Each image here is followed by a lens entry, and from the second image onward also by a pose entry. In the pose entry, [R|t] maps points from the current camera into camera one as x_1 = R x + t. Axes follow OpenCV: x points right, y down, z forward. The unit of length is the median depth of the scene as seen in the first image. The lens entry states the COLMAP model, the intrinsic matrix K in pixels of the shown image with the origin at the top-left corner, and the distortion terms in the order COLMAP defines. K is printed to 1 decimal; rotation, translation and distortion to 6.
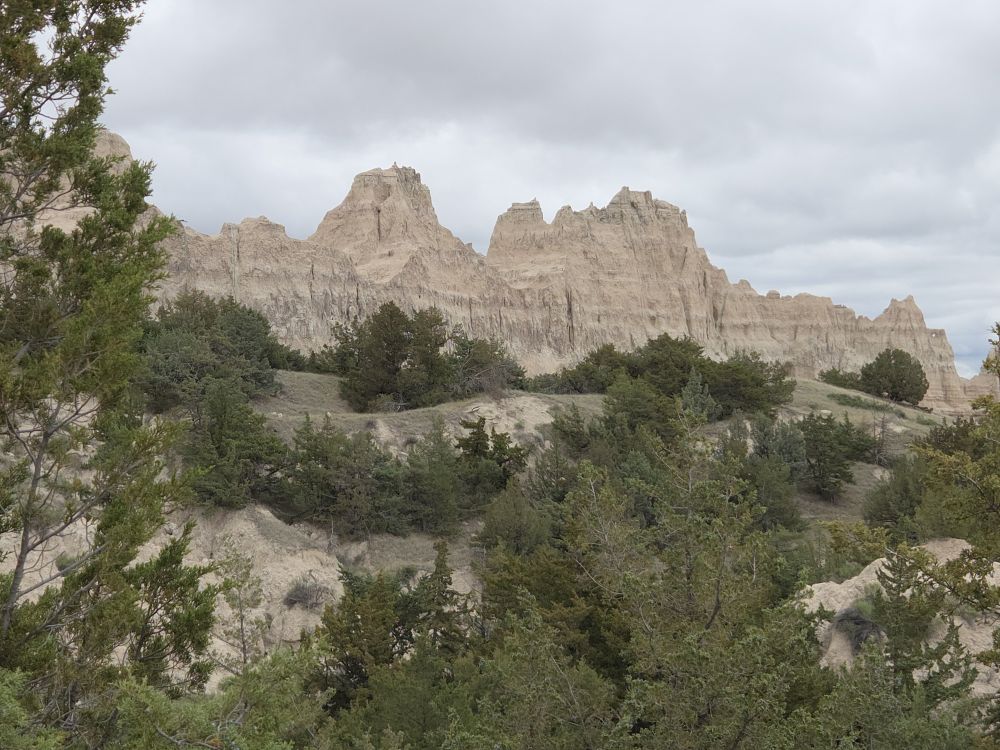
lens RADIAL K [[1734.8, 0, 500.0], [0, 1734.8, 375.0], [0, 0, 1]] dist [0.053462, 0.064805]
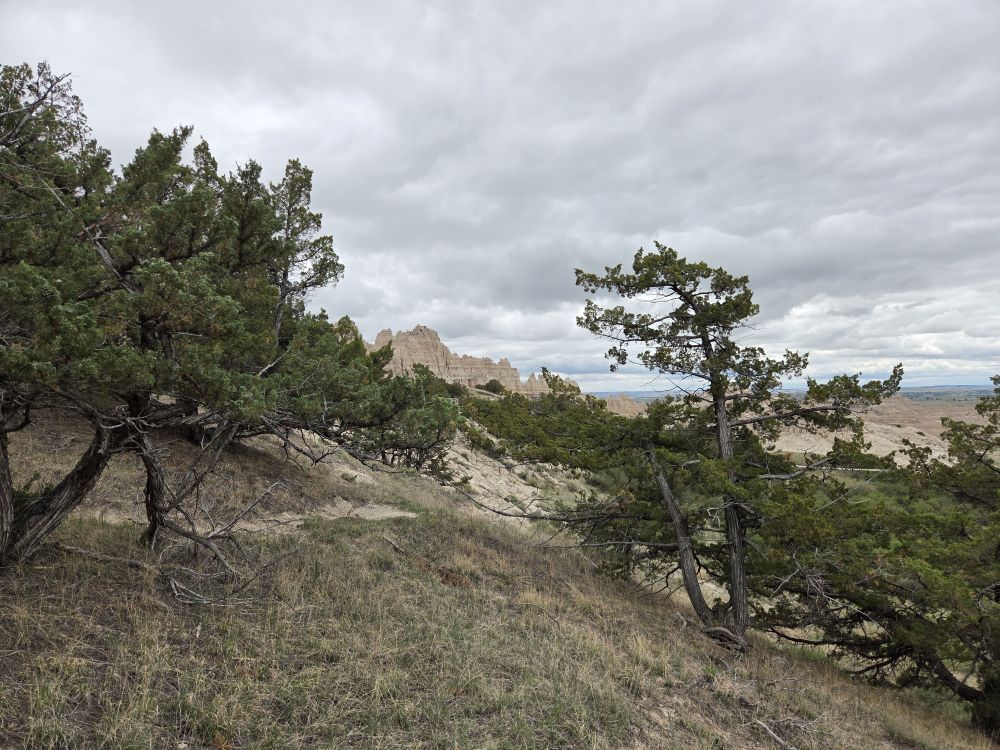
lens RADIAL K [[648.3, 0, 500.0], [0, 648.3, 375.0], [0, 0, 1]] dist [0.056554, -0.058513]
pose [[0.978314, -0.007707, 0.206985, -0.029287], [0.009285, 0.999935, -0.006655, -0.006538], [-0.206920, 0.008432, 0.978322, -0.202740]]
